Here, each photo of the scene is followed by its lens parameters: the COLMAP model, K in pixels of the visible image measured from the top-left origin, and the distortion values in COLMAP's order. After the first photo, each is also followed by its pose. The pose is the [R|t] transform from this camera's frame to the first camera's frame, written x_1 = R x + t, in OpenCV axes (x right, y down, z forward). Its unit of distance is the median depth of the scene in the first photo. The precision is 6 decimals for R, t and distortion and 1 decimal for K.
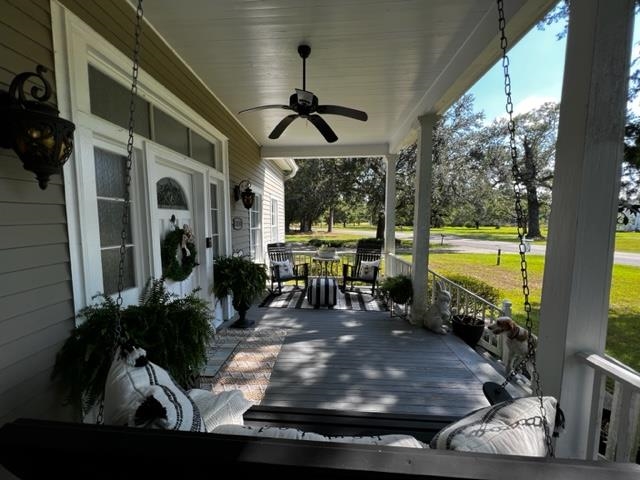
lens RADIAL K [[257.1, 0, 320.0], [0, 257.1, 240.0], [0, 0, 1]] dist [-0.000970, -0.000081]
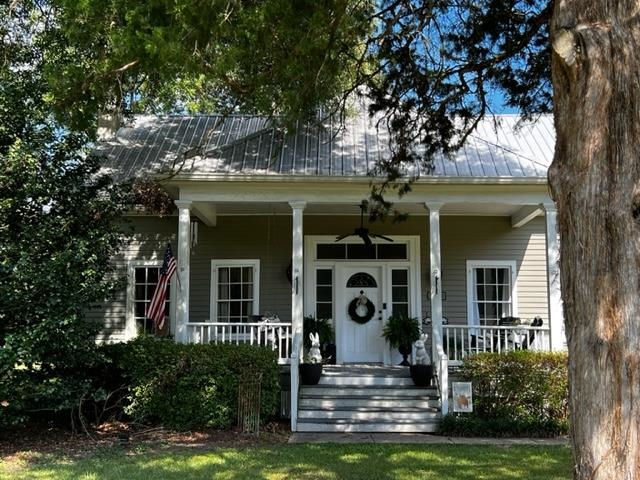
lens RADIAL K [[940.6, 0, 320.0], [0, 940.6, 240.0], [0, 0, 1]] dist [0.302198, -0.000733]
pose [[0.045940, -0.099529, -0.993974, 6.908207], [-0.074974, 0.991874, -0.102784, 0.299407], [0.996127, 0.079245, 0.038105, 0.362350]]
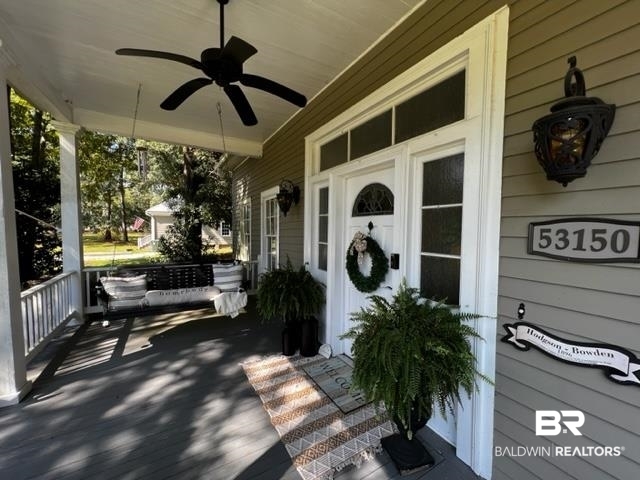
lens RADIAL K [[257.1, 0, 320.0], [0, 257.1, 240.0], [0, 0, 1]] dist [-0.000970, -0.000081]
pose [[-0.842405, 0.018270, -0.538535, 0.103343], [-0.048306, 0.992840, 0.109245, -0.126689], [0.536675, 0.118043, -0.835491, 1.725779]]
